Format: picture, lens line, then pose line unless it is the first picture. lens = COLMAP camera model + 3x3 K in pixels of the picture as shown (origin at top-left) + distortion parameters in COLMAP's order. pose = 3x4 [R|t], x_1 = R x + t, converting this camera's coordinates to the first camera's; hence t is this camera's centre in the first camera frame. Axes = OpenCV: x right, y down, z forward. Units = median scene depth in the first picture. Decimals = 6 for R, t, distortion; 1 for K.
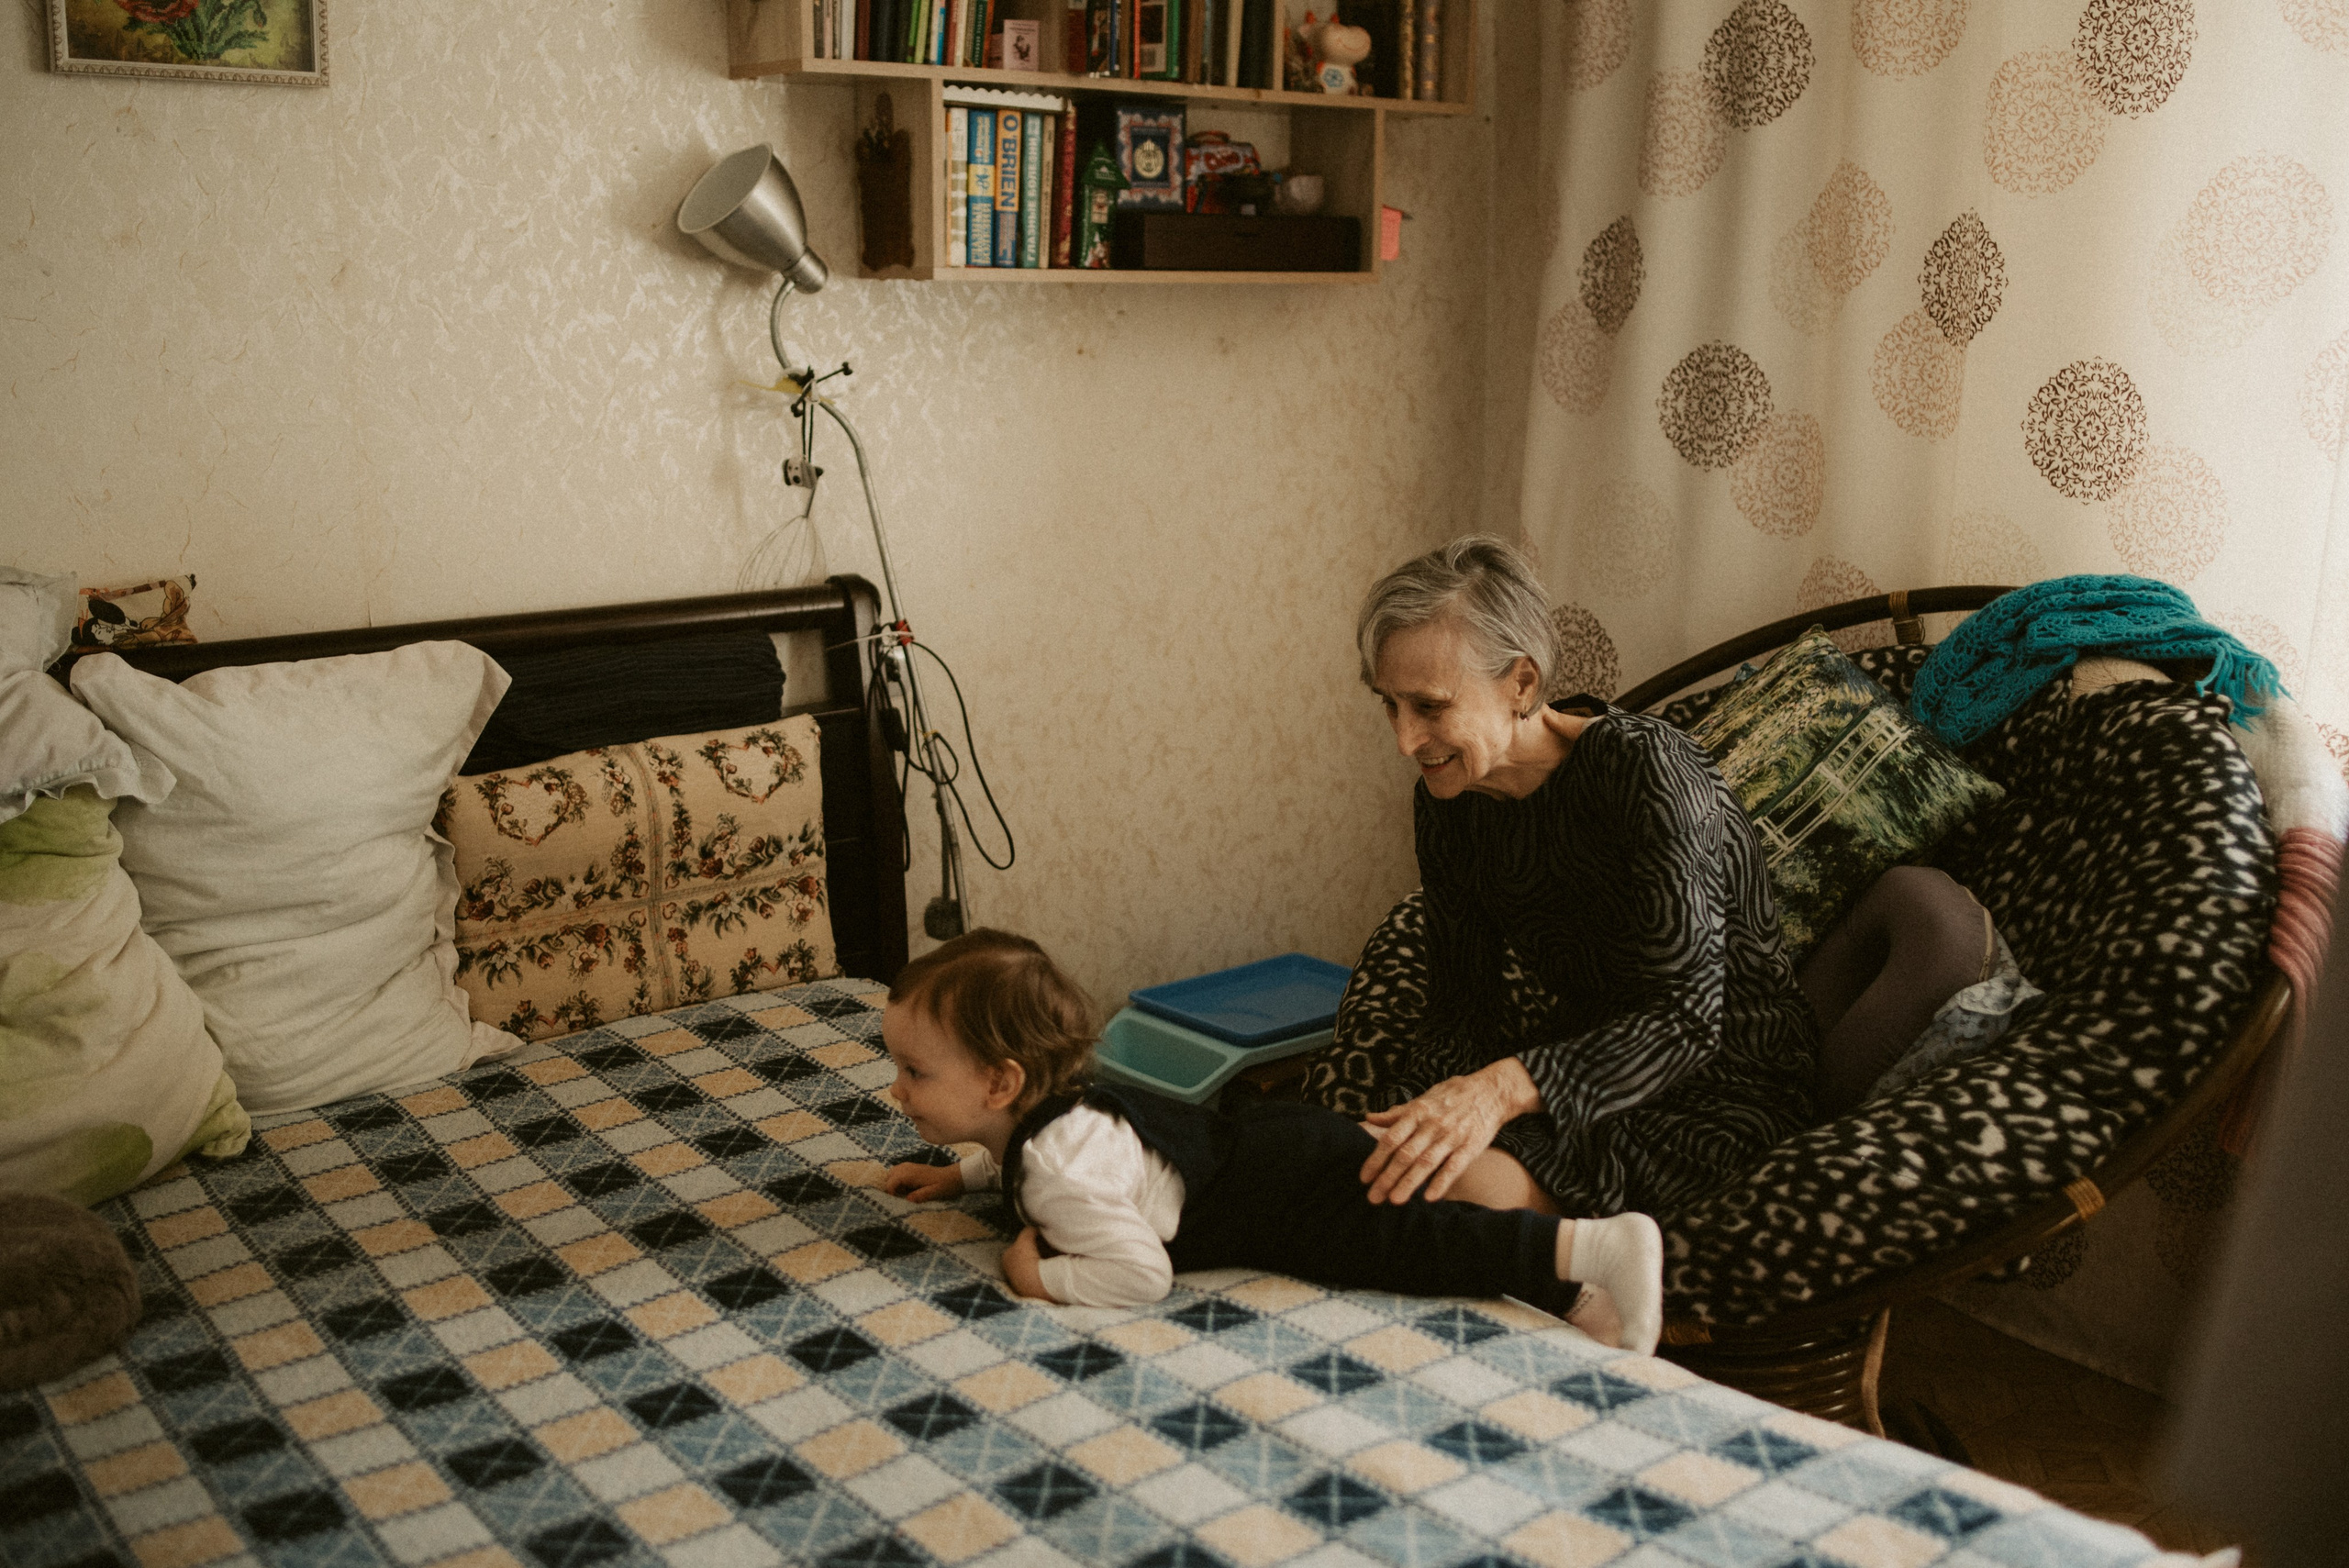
lens RADIAL K [[2511.2, 0, 1196.2], [0, 2511.2, 799.7], [0, 0, 1]] dist [-0.038324, 0.000000]
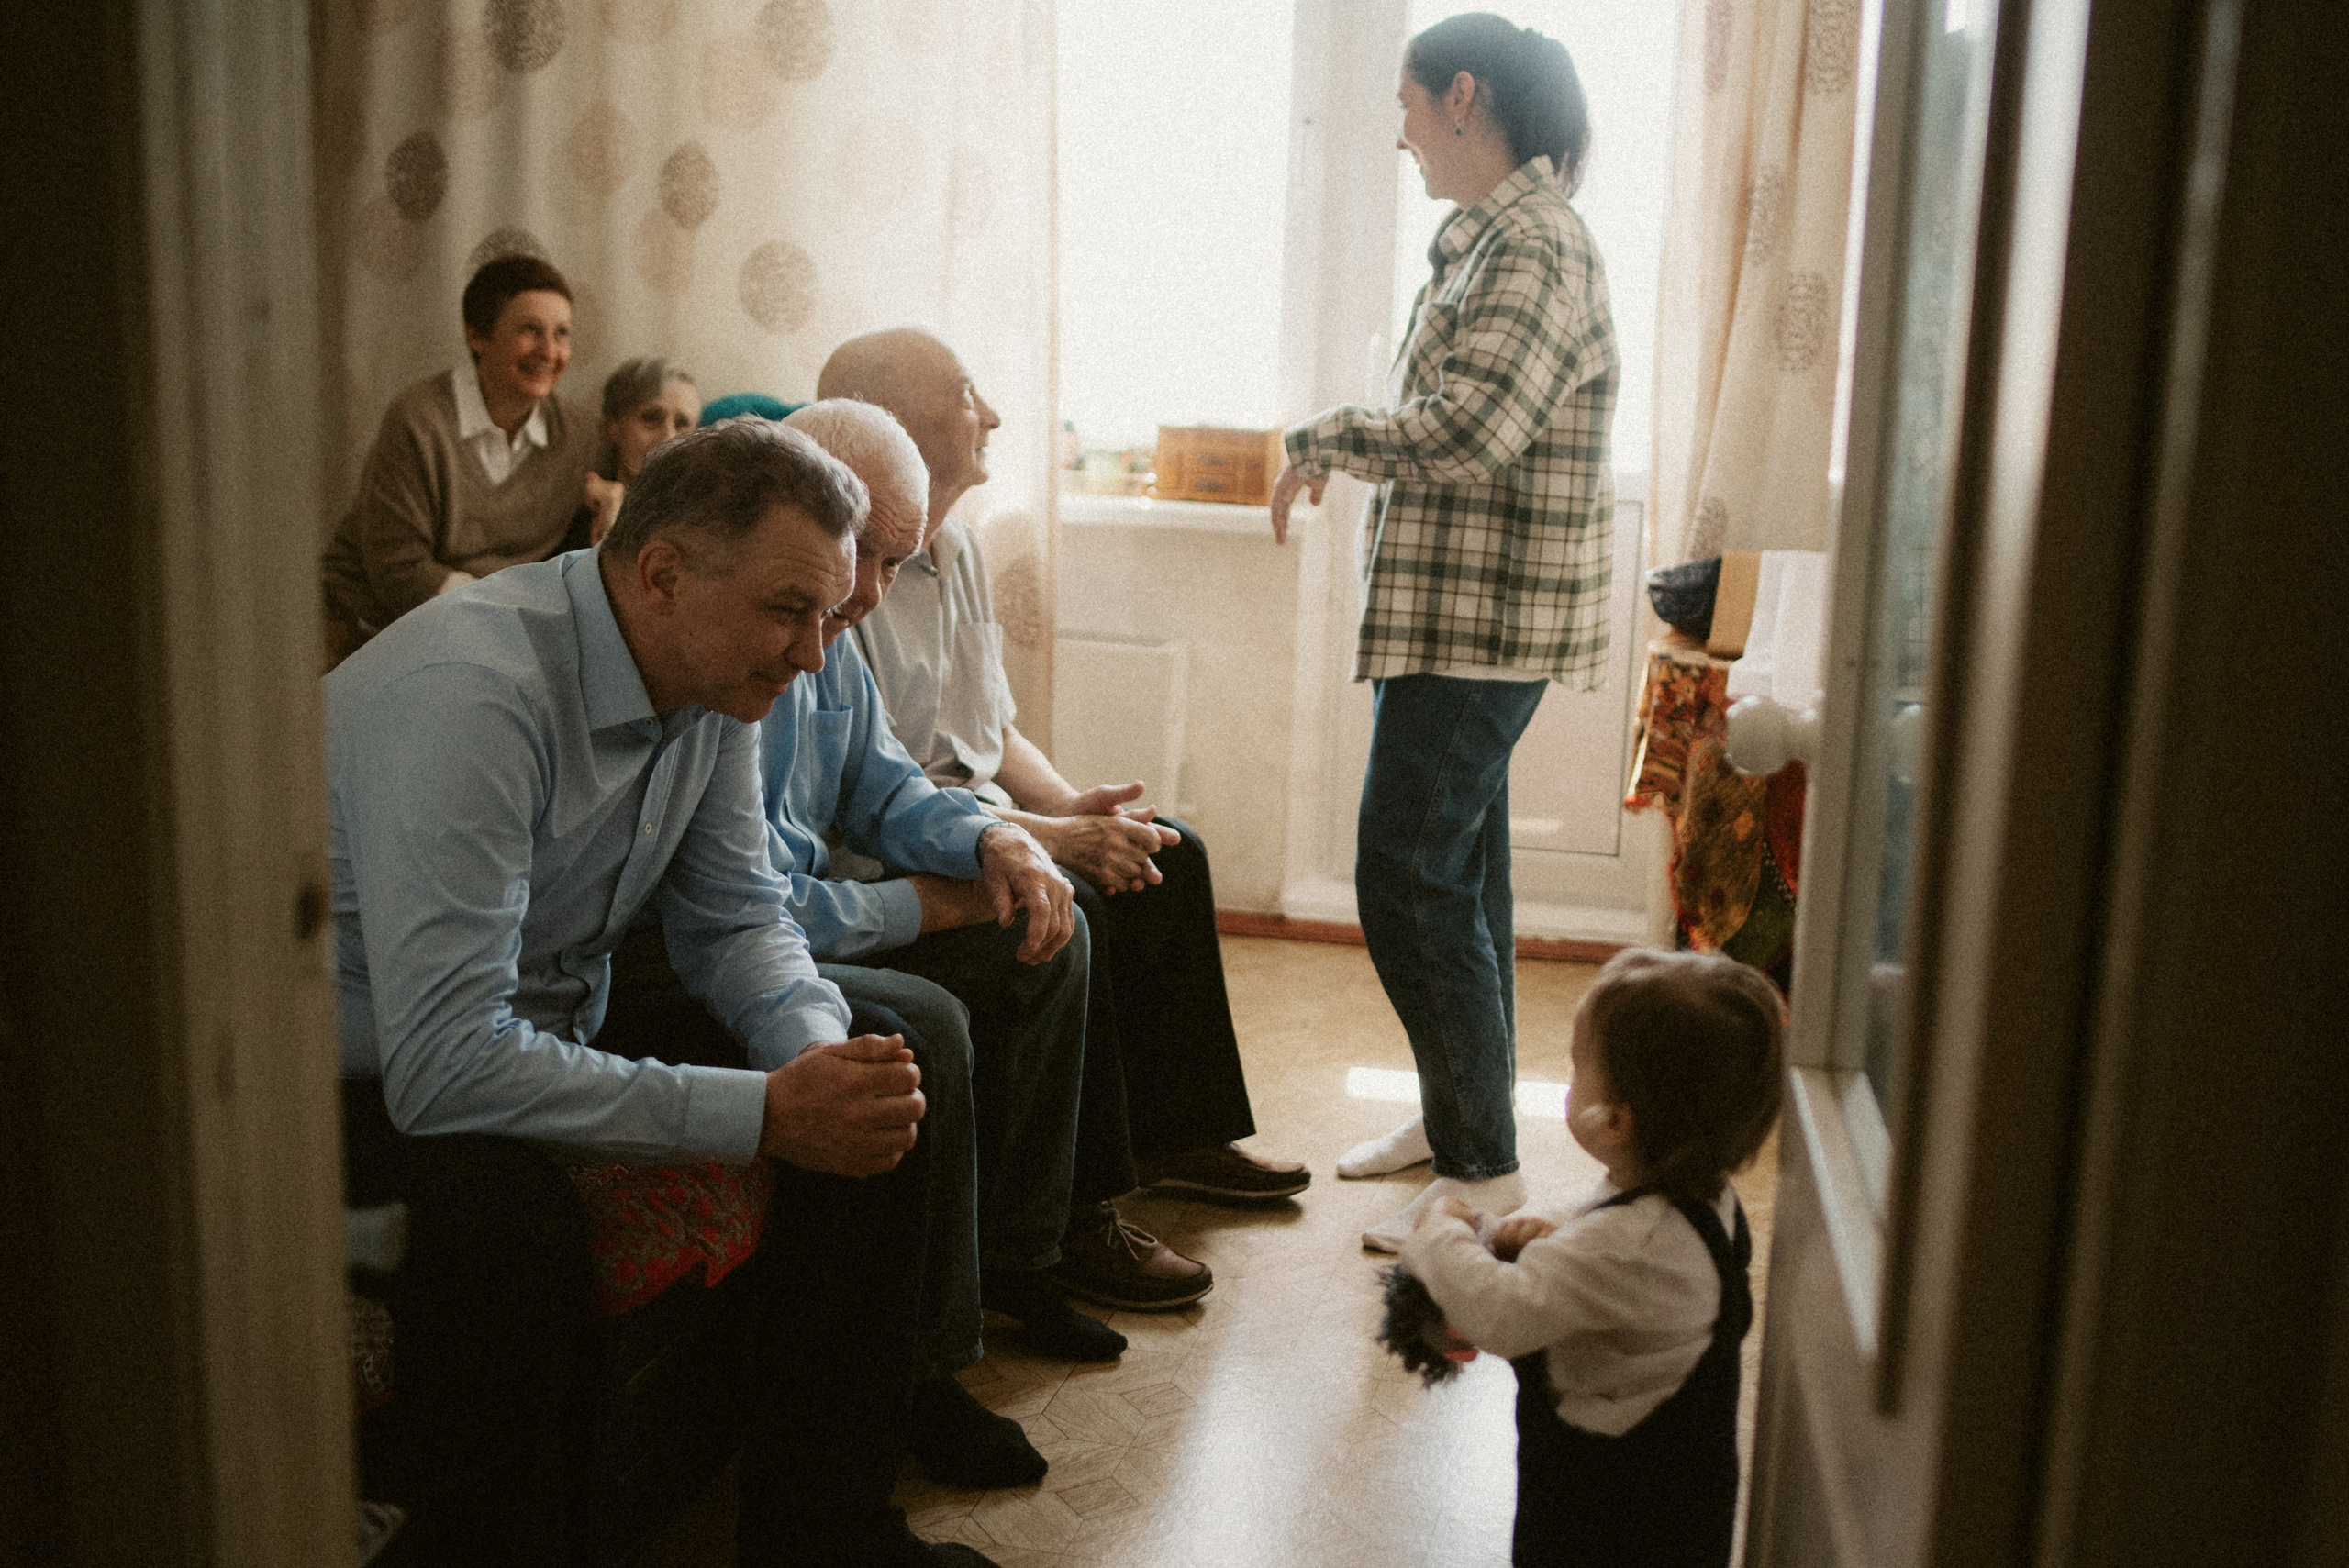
lens RADIAL K [[2511.2, 0, 1197.5], [0, 2511.2, 774.1], [0, 0, 1]] dist [-0.038324, 0.000000]
pose [[0.794954, -0.117928, 0.595098, -0.350407], [0.097031, 0.993013, 0.067164, 0.059229], [-0.598860, 0.004351, 0.800842, -0.324974]]
